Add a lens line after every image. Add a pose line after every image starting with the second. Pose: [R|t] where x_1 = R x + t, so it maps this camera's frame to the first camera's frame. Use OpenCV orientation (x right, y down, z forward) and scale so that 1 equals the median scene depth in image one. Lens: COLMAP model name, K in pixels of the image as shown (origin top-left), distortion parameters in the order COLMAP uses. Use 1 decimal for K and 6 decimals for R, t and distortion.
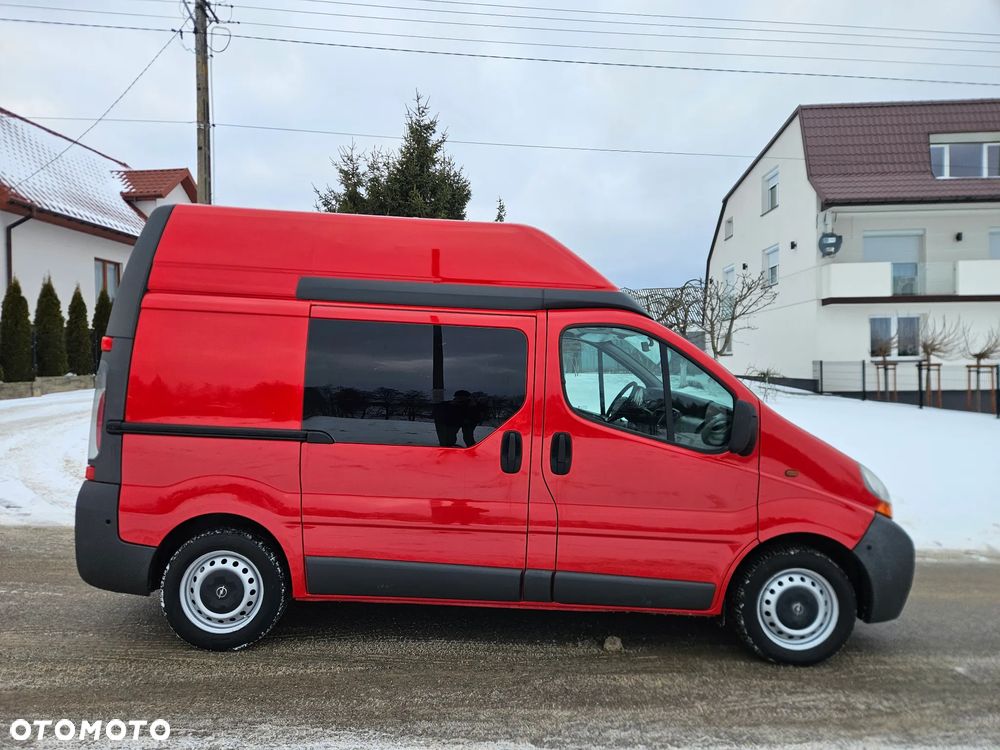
lens RADIAL K [[664.1, 0, 478.1], [0, 664.1, 371.5], [0, 0, 1]] dist [0.060151, -0.043305]
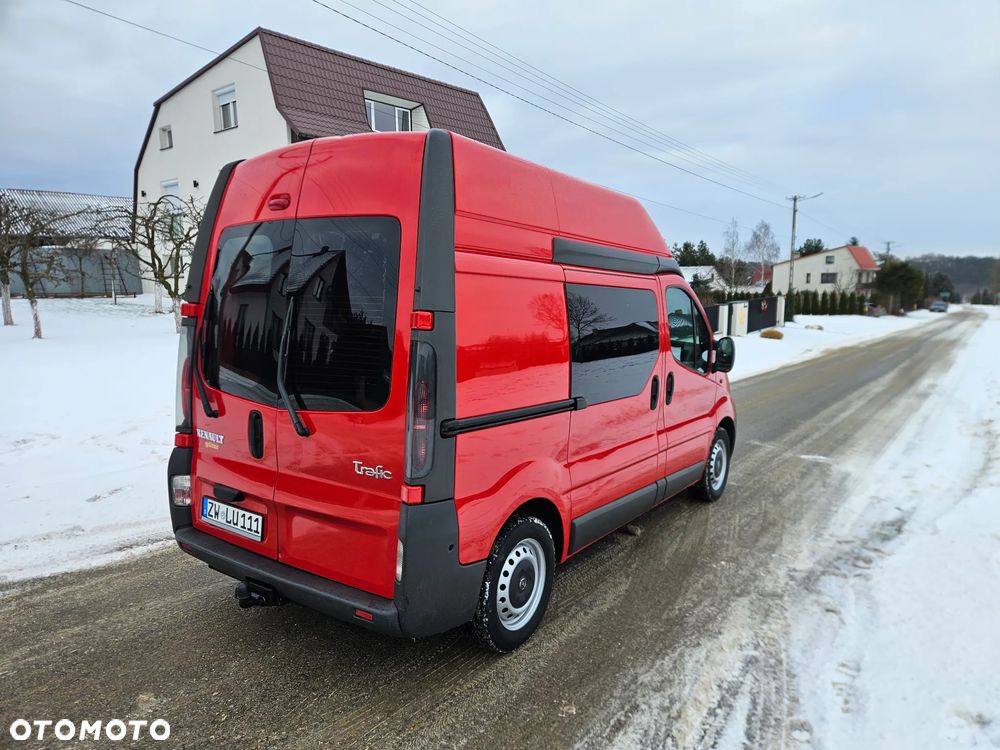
lens RADIAL K [[669.9, 0, 487.1], [0, 669.9, 385.2], [0, 0, 1]] dist [0.054132, -0.042890]
pose [[0.614566, -0.123083, 0.779204, -0.987795], [0.011913, 0.989089, 0.146839, -0.071980], [-0.788775, -0.080960, 0.609327, 0.462301]]
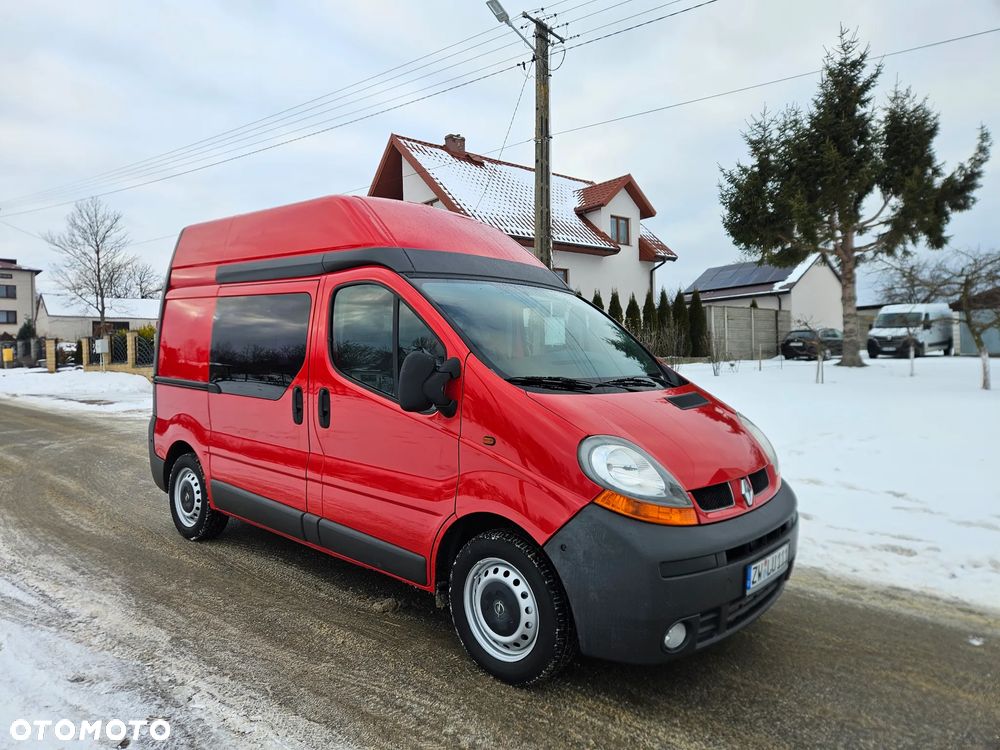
lens RADIAL K [[657.0, 0, 485.4], [0, 657.0, 371.9], [0, 0, 1]] dist [0.060523, -0.045024]
pose [[0.725740, -0.003482, -0.687960, 1.010591], [0.011570, 0.999908, 0.007144, 0.060776], [0.687871, -0.013144, 0.725713, 0.412346]]
